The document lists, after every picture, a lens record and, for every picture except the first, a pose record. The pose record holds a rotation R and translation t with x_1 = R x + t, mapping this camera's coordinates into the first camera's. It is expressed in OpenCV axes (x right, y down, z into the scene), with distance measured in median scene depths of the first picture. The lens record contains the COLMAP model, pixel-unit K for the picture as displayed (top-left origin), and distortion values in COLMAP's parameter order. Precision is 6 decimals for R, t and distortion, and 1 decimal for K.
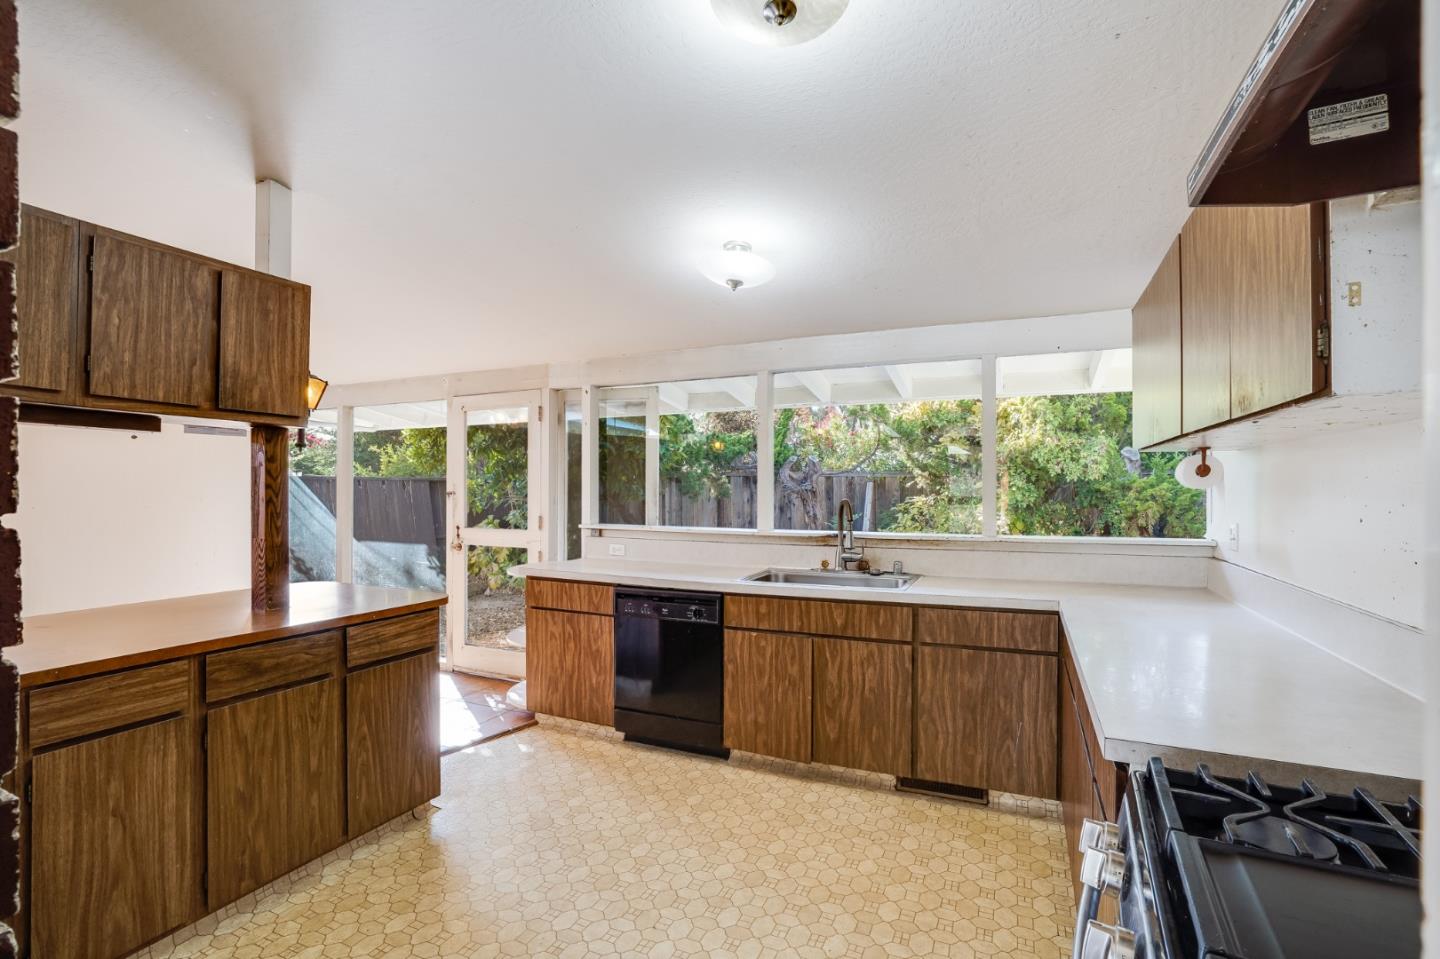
lens RADIAL K [[648.2, 0, 719.6], [0, 648.2, 507.6], [0, 0, 1]] dist [-0.043899, 0.025416]
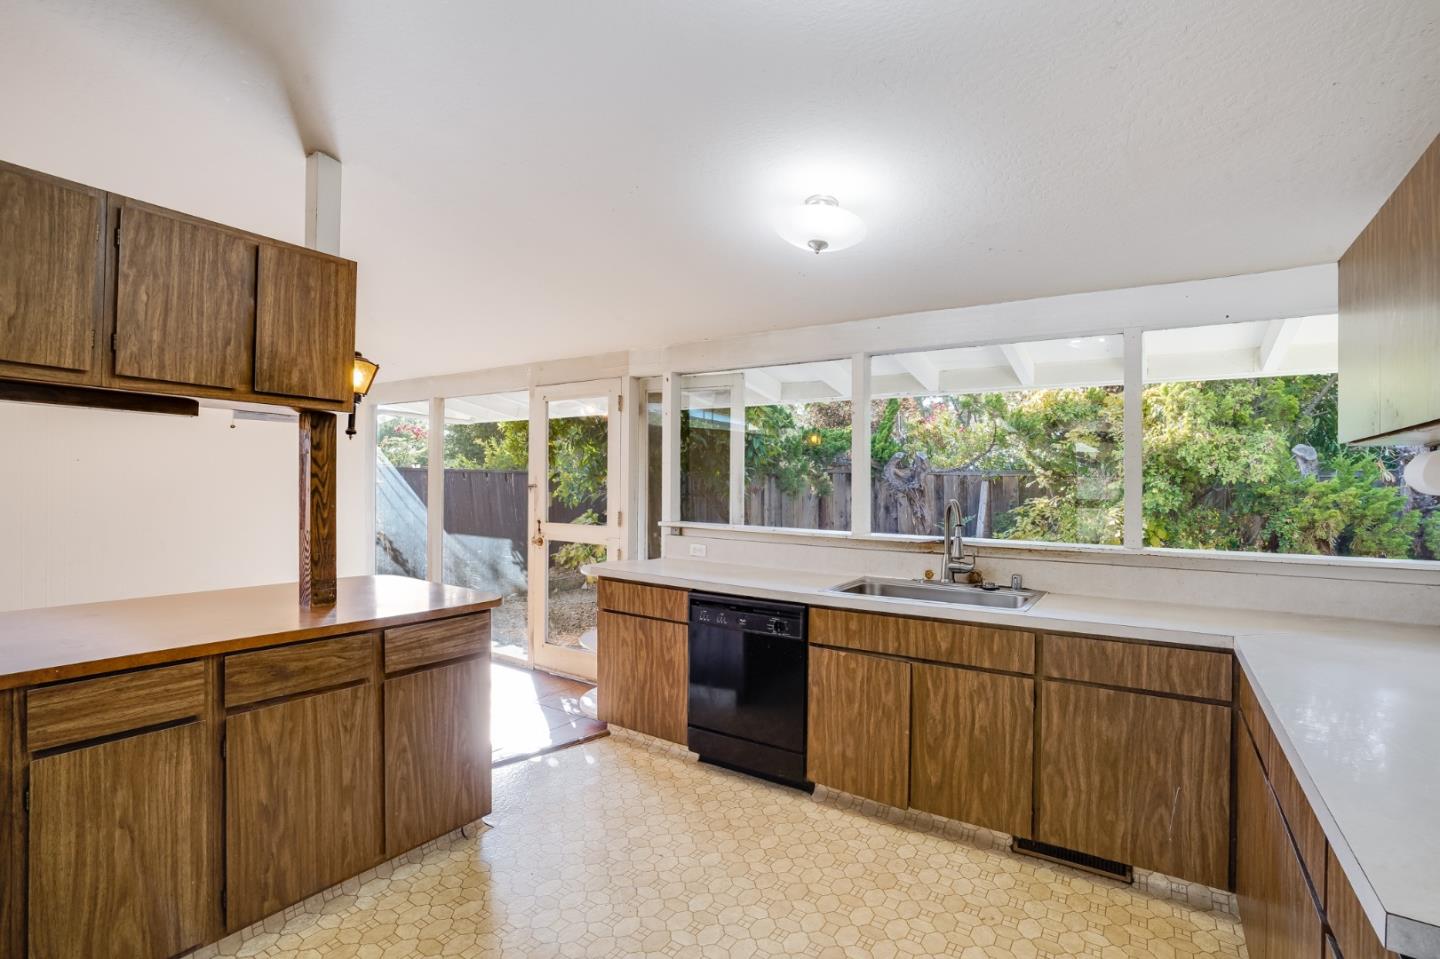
lens RADIAL K [[667.0, 0, 720.0], [0, 667.0, 479.5], [0, 0, 1]] dist [-0.049052, 0.021474]
pose [[0.988244, 0.014469, -0.152202, 0.025070], [-0.020273, 0.999122, -0.036657, -0.002462], [0.151538, 0.039311, 0.987669, 0.095549]]
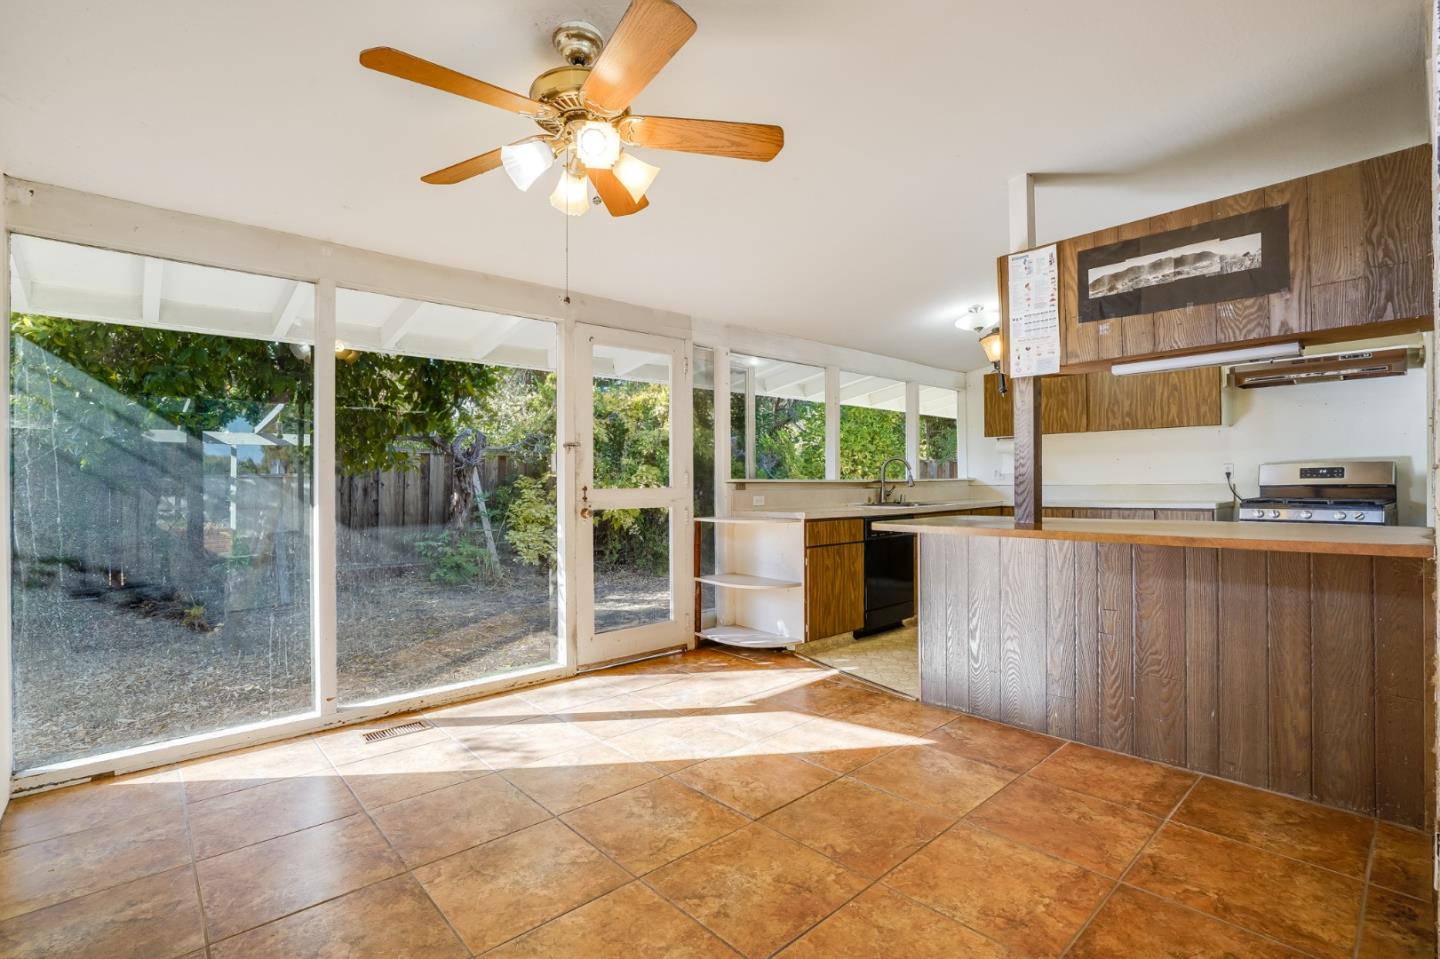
lens RADIAL K [[667.0, 0, 720.0], [0, 667.0, 479.5], [0, 0, 1]] dist [-0.049052, 0.021474]
pose [[0.398041, 0.004575, 0.917356, -1.958646], [0.032484, 0.999290, -0.019078, 0.073933], [-0.916792, 0.037394, 0.397610, 0.936529]]
